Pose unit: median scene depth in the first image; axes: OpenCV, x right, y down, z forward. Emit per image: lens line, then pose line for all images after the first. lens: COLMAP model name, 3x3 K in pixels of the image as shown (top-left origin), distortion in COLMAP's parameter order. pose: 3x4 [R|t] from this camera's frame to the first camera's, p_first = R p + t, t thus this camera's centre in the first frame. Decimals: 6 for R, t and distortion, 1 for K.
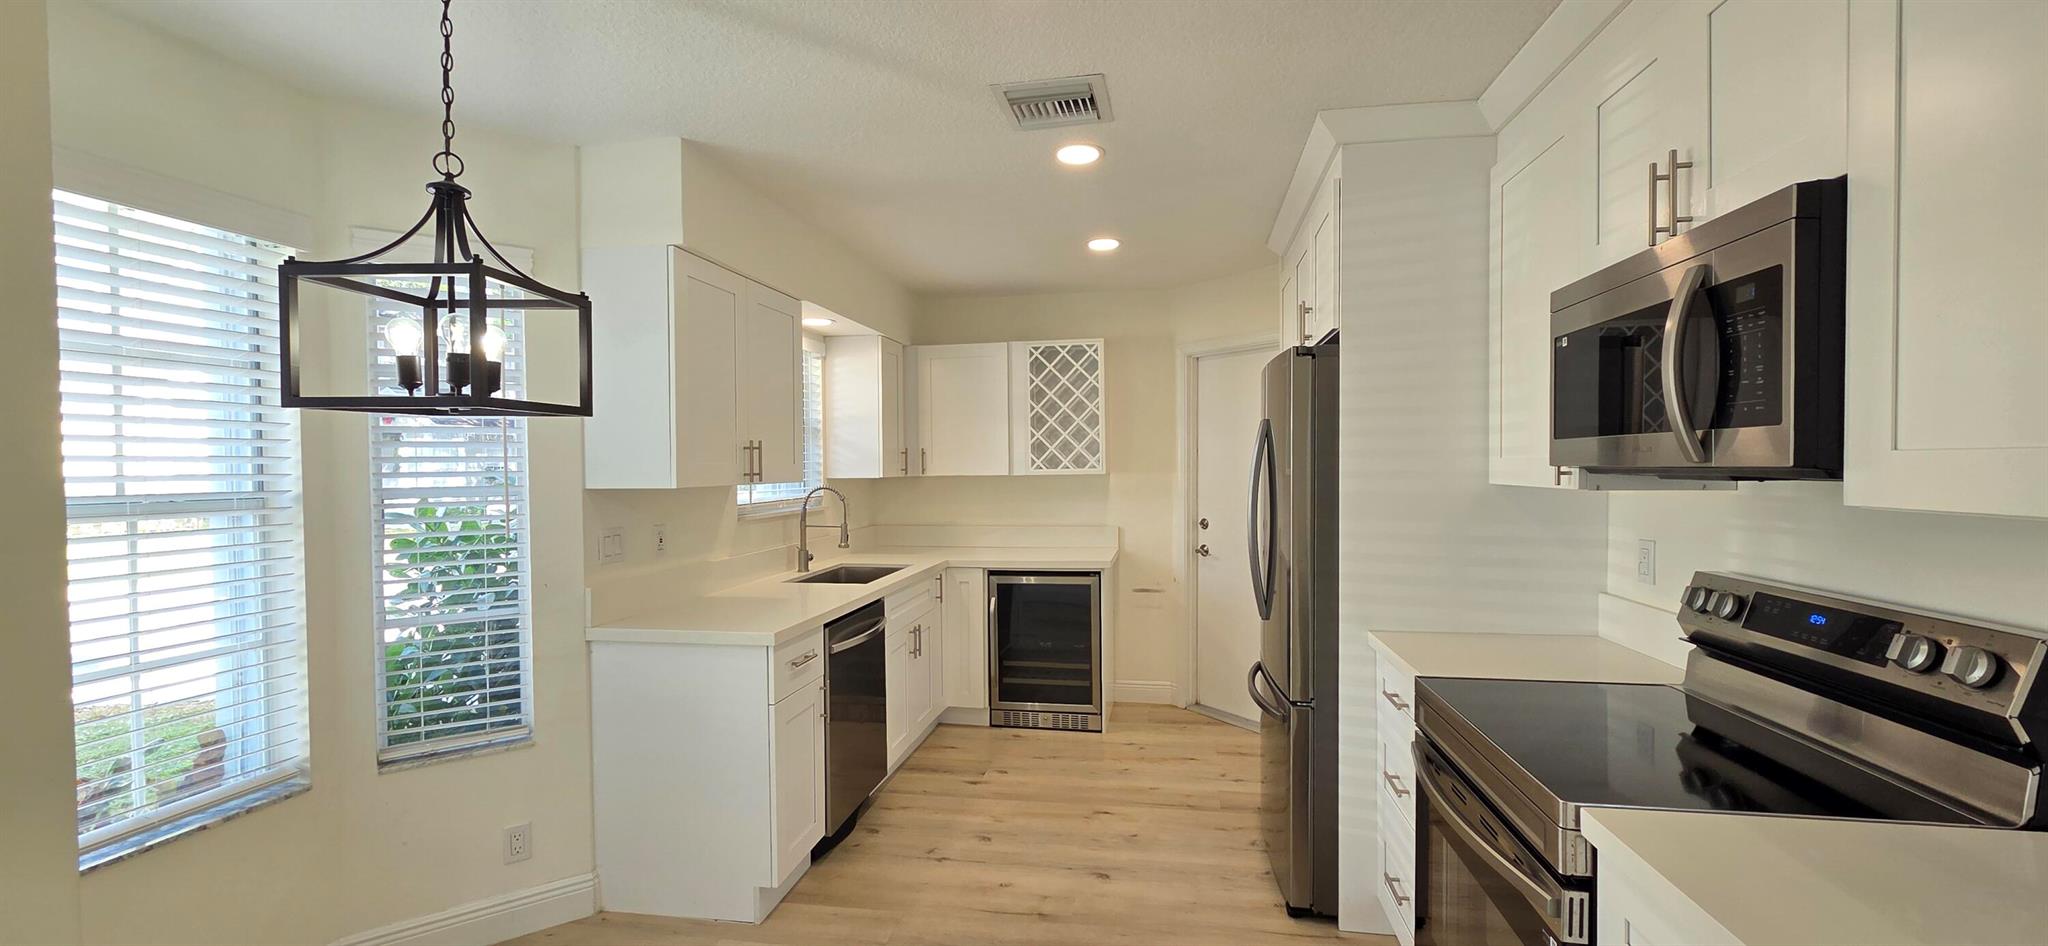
lens RADIAL K [[835.9, 0, 1022.7], [0, 835.9, 478.5], [0, 0, 1]] dist [0.000042, 0.000462]
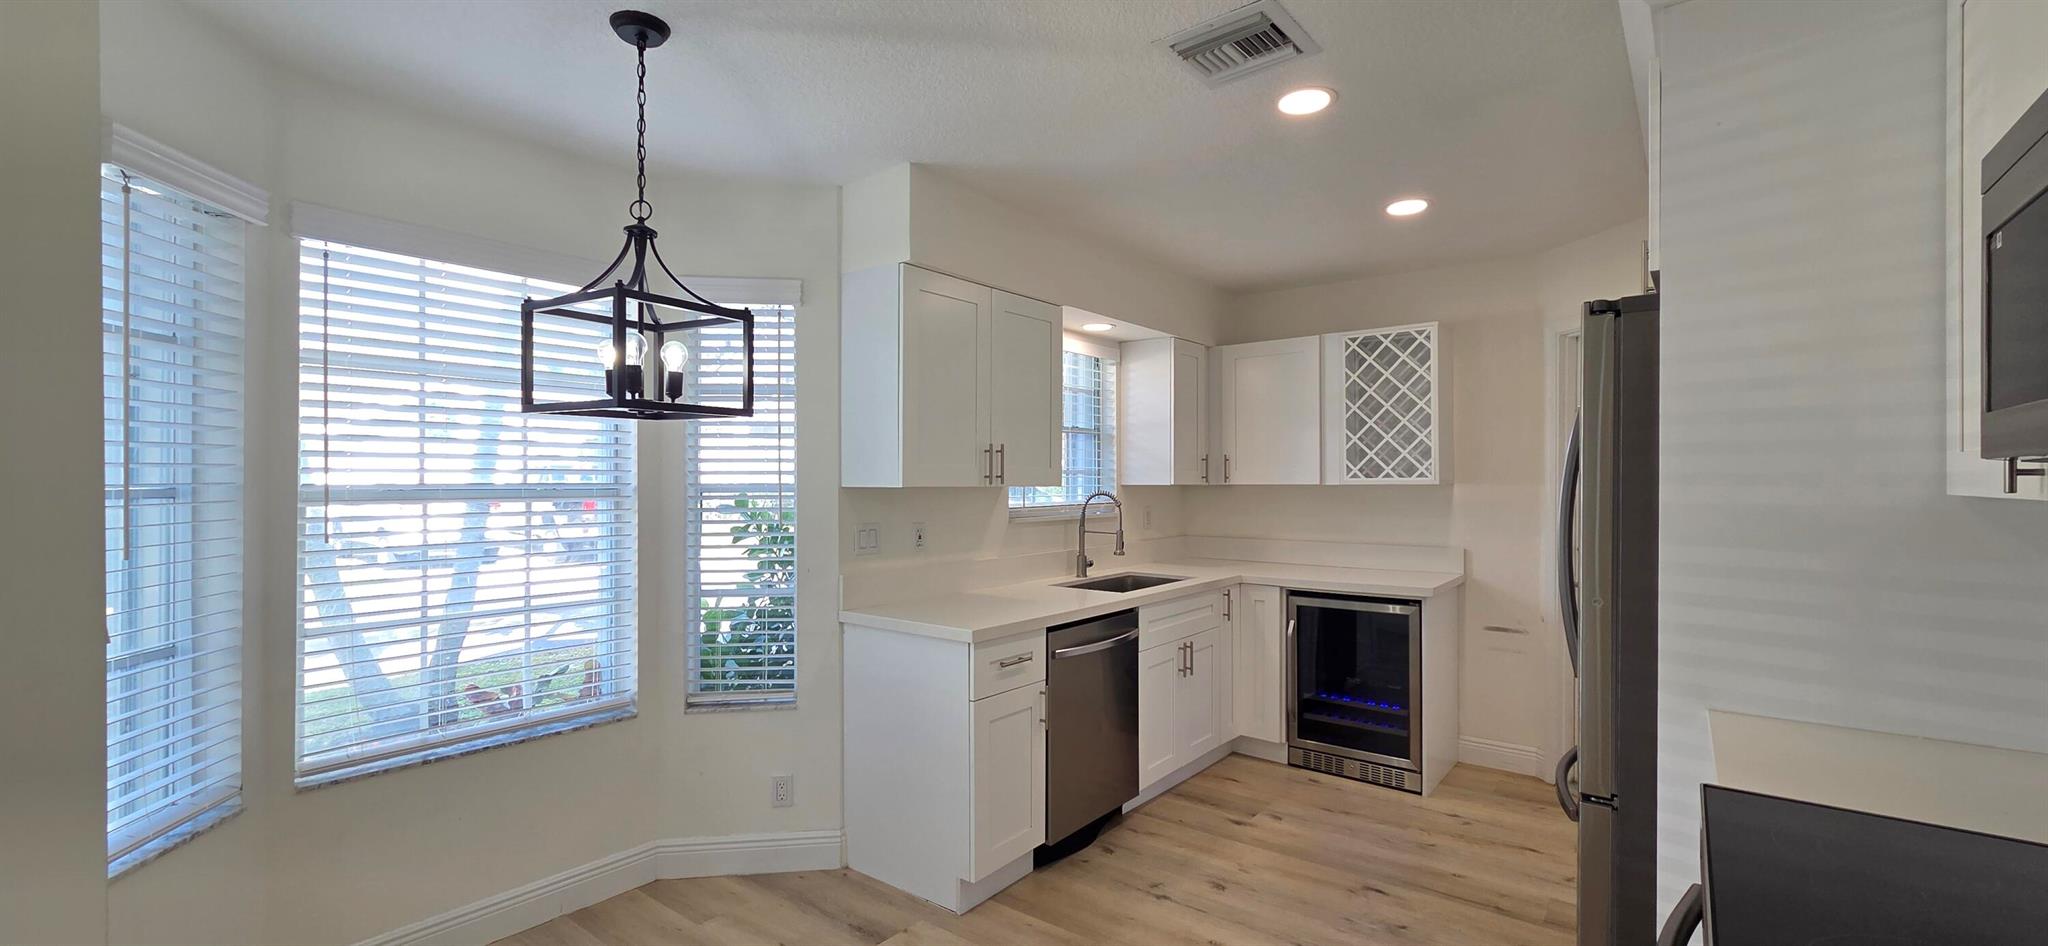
lens RADIAL K [[835.9, 0, 1022.7], [0, 835.9, 478.5], [0, 0, 1]] dist [0.000042, 0.000462]
pose [[0.879007, 0.007830, -0.476745, 0.225682], [-0.016206, 0.999778, -0.013459, 0.011842], [0.476533, 0.019557, 0.878939, 0.123025]]
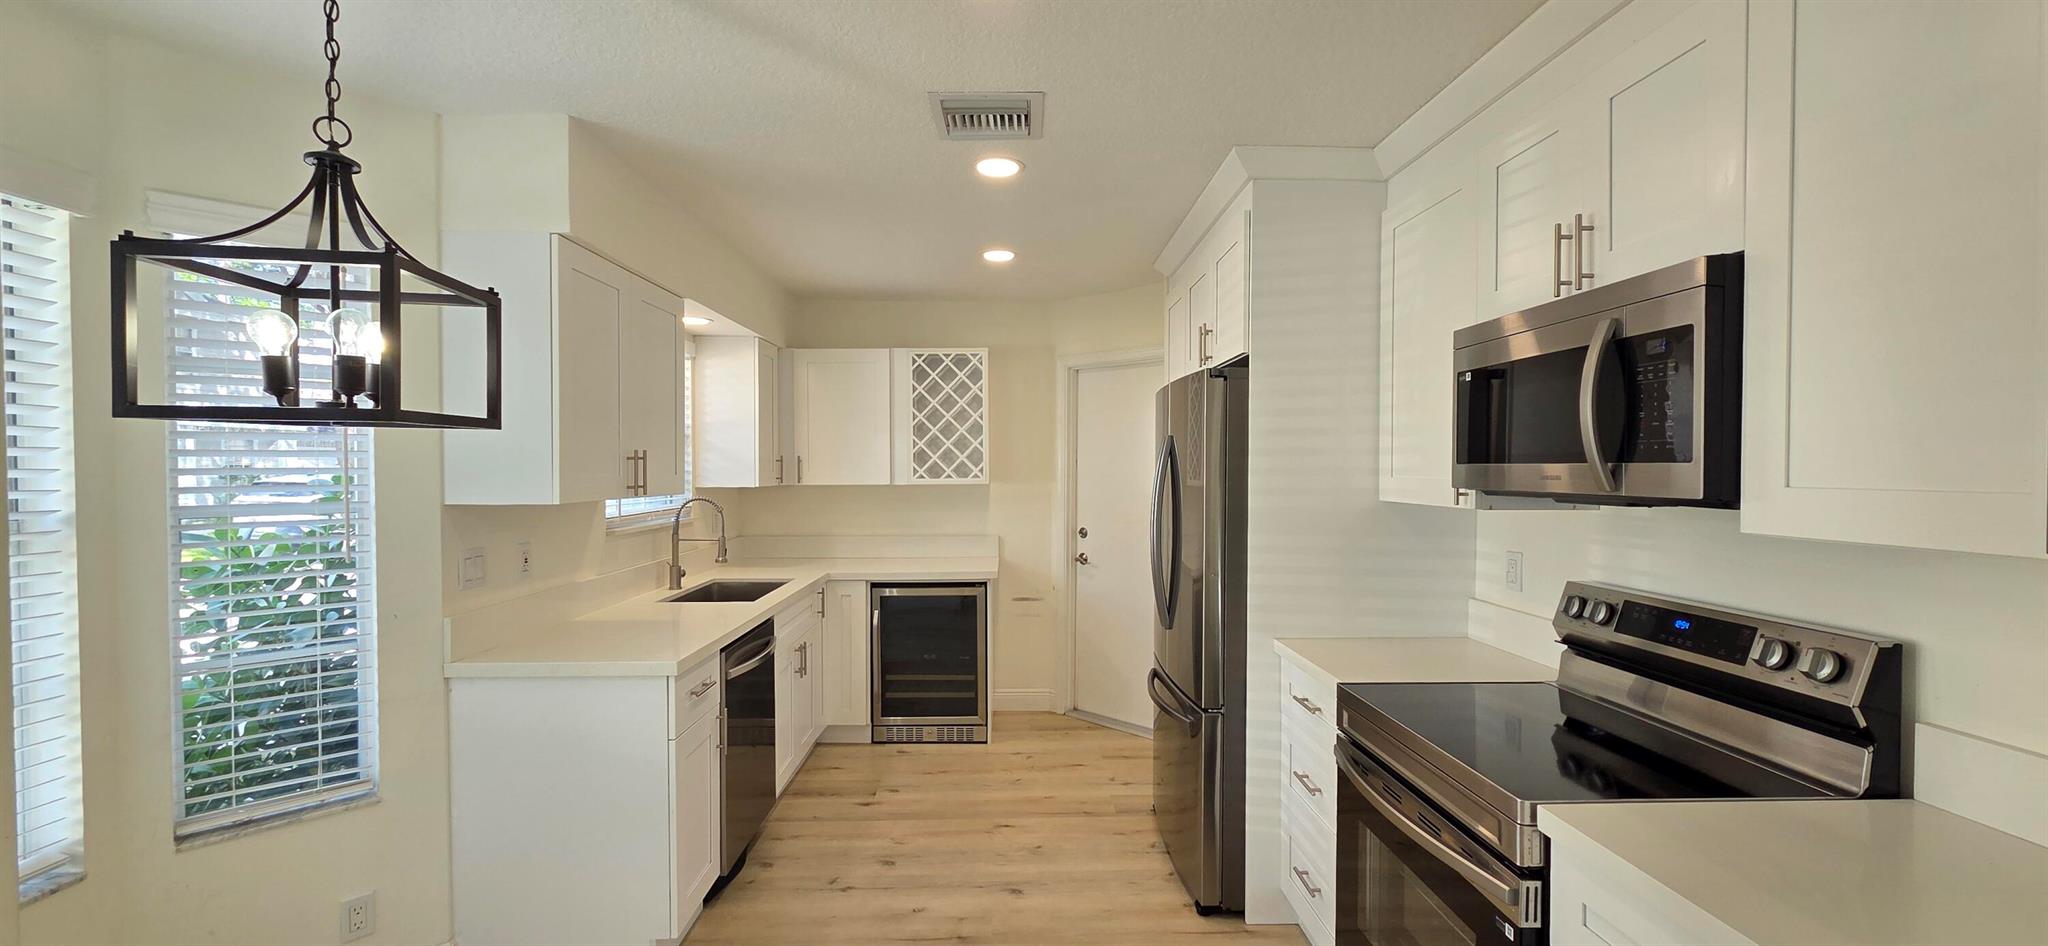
lens RADIAL K [[835.9, 0, 1022.7], [0, 835.9, 478.5], [0, 0, 1]] dist [0.000042, 0.000462]
pose [[0.980501, 0.005117, 0.196446, -0.099055], [-0.004547, 0.999984, -0.003352, -0.014681], [-0.196460, 0.002393, 0.980509, 0.020204]]
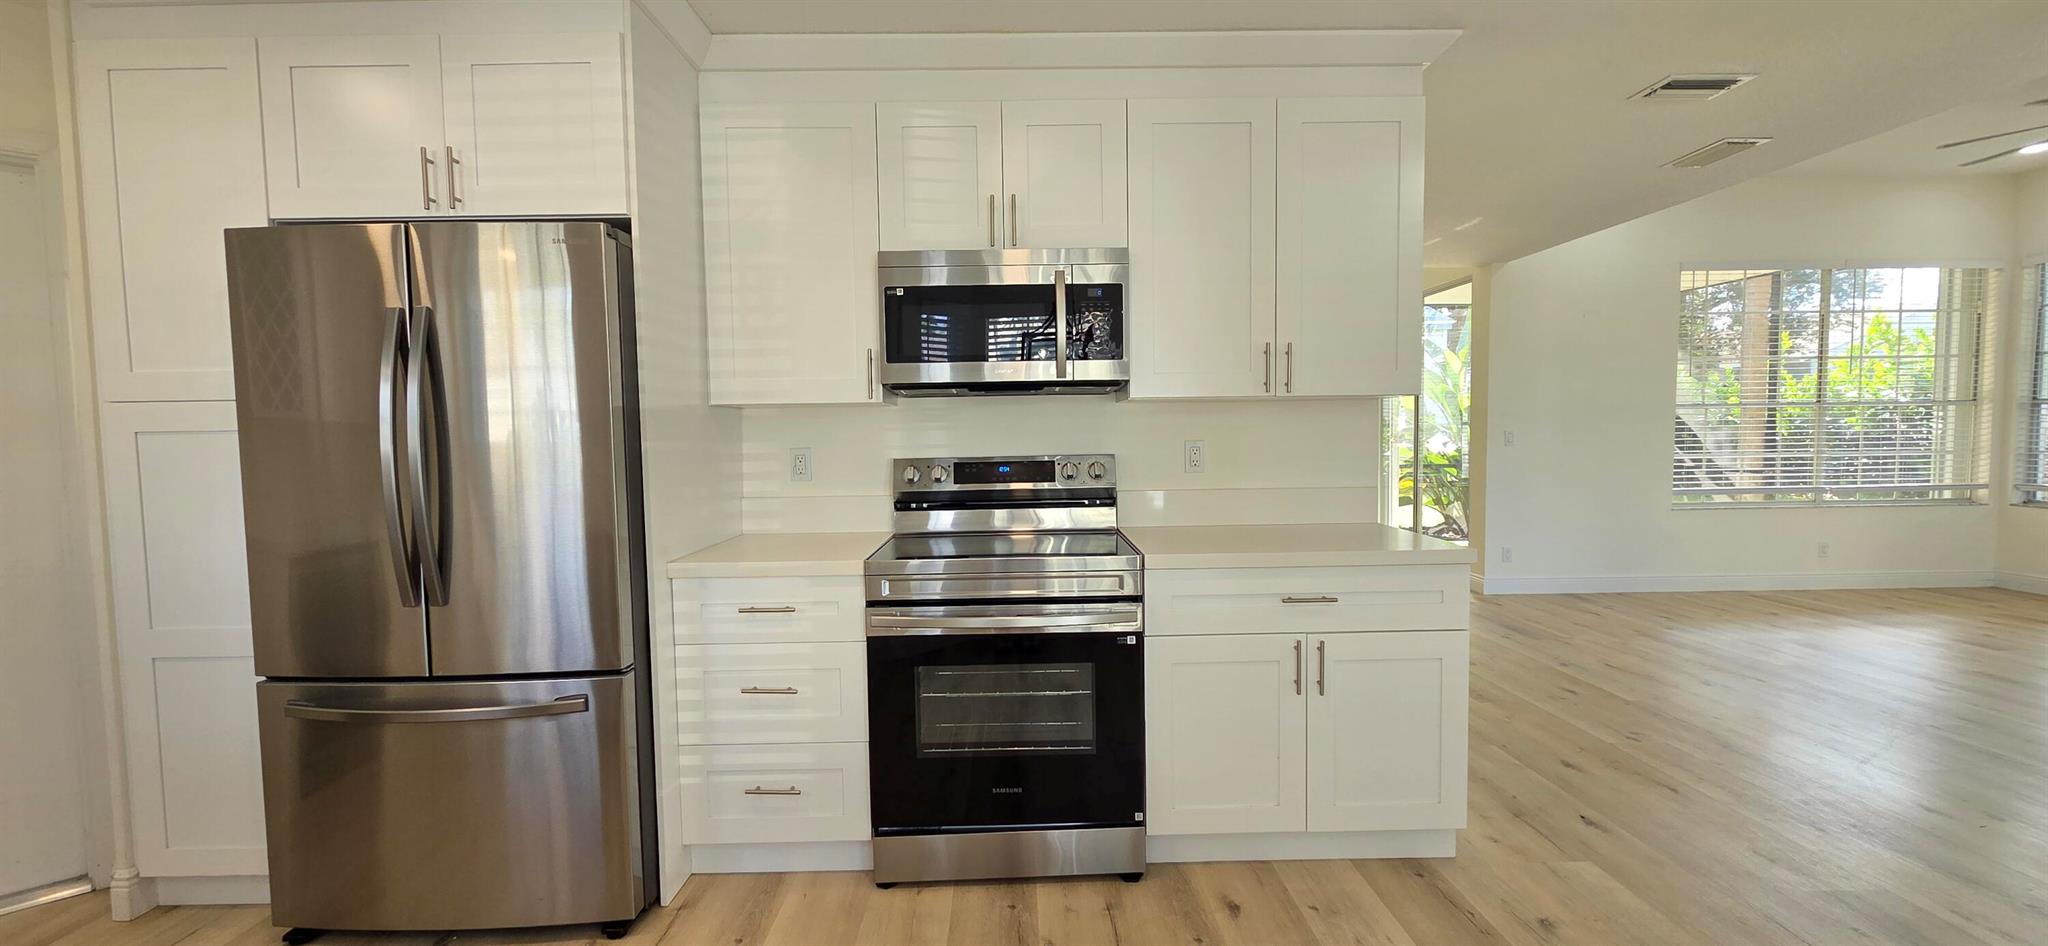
lens RADIAL K [[835.9, 0, 1022.7], [0, 835.9, 478.5], [0, 0, 1]] dist [0.000042, 0.000462]
pose [[-0.182921, -0.042974, 0.982188, -0.500642], [0.033694, 0.998183, 0.049949, 0.053672], [-0.982550, 0.042230, -0.181141, 0.713747]]
